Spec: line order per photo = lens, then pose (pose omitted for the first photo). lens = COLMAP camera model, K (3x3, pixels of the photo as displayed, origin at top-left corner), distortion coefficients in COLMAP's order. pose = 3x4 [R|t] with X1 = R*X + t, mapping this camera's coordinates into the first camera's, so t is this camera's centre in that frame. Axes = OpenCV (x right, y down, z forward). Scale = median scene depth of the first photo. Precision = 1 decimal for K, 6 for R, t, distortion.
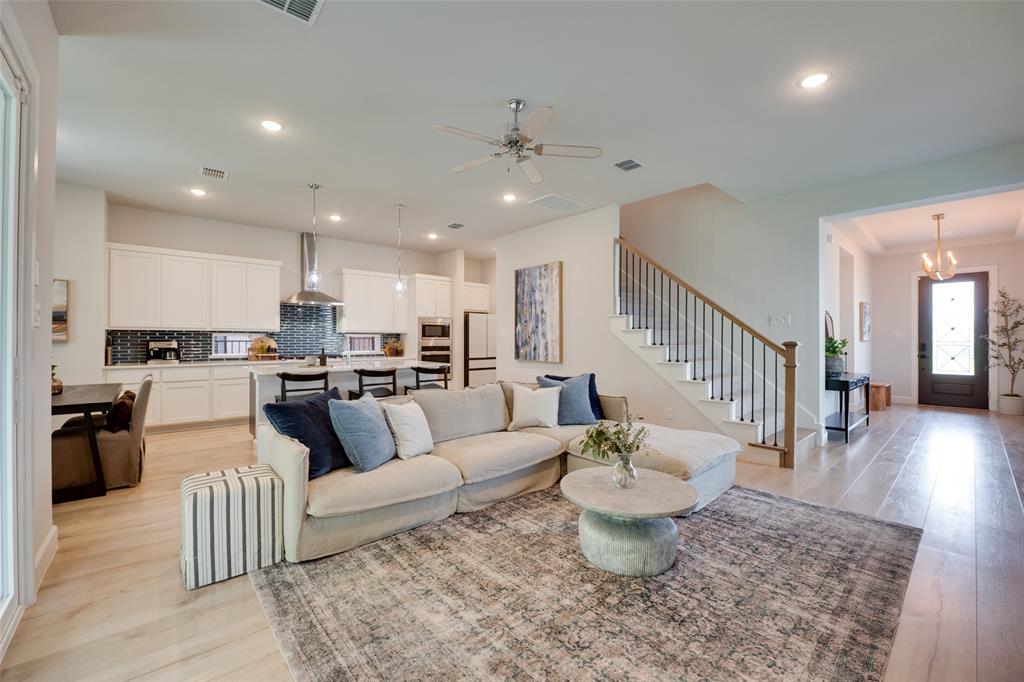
lens RADIAL K [[411.9, 0, 519.2], [0, 411.9, 337.6], [0, 0, 1]] dist [-0.022514, -0.001250]
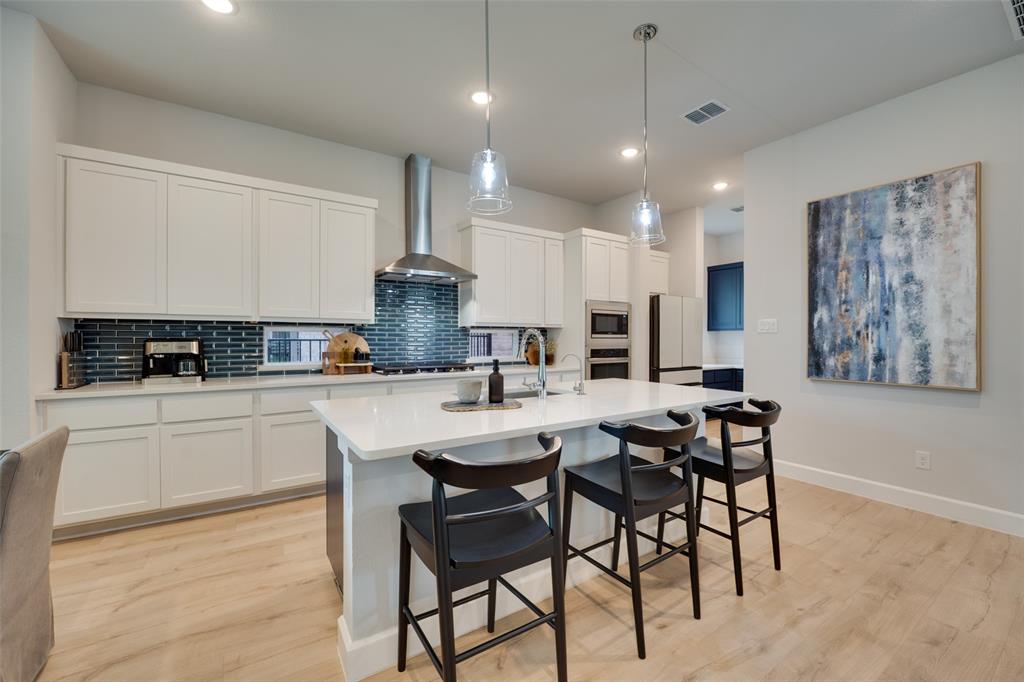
lens RADIAL K [[411.9, 0, 515.4], [0, 411.9, 340.4], [0, 0, 1]] dist [-0.022514, -0.001250]
pose [[0.988914, 0.002423, -0.148469, -0.310606], [-0.000903, 0.999947, 0.010301, 0.002397], [0.148486, -0.010053, 0.988863, 0.468991]]
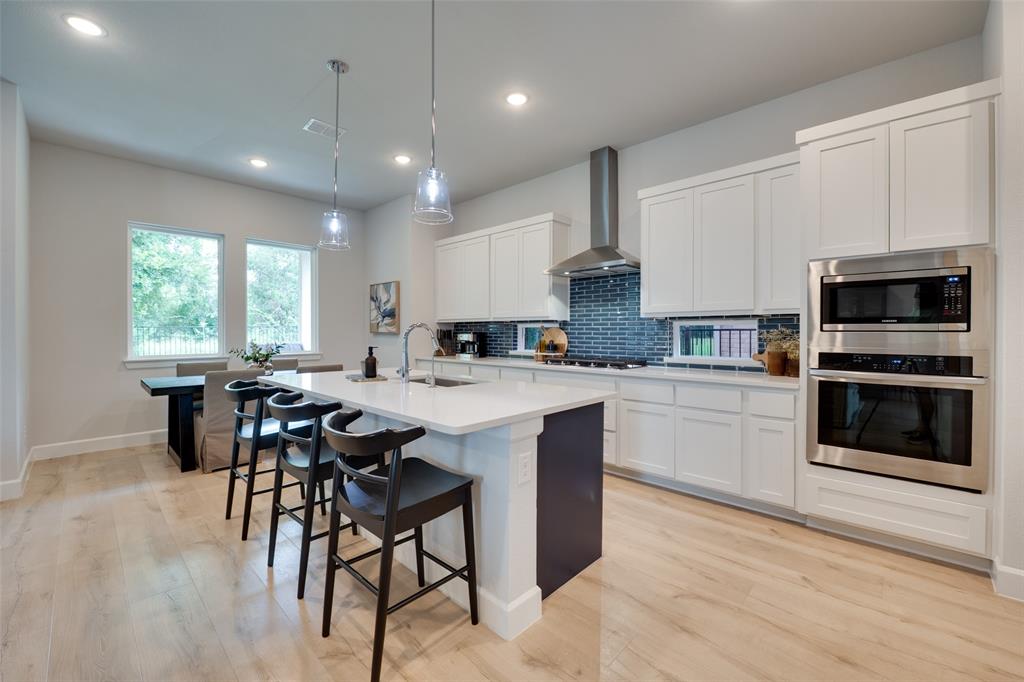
lens RADIAL K [[411.9, 0, 512.9], [0, 411.9, 332.1], [0, 0, 1]] dist [-0.022514, -0.001250]
pose [[0.082601, -0.002433, -0.996580, 0.062596], [0.001660, 0.999996, -0.002303, 0.006975], [0.996581, -0.001464, 0.082605, 0.890093]]
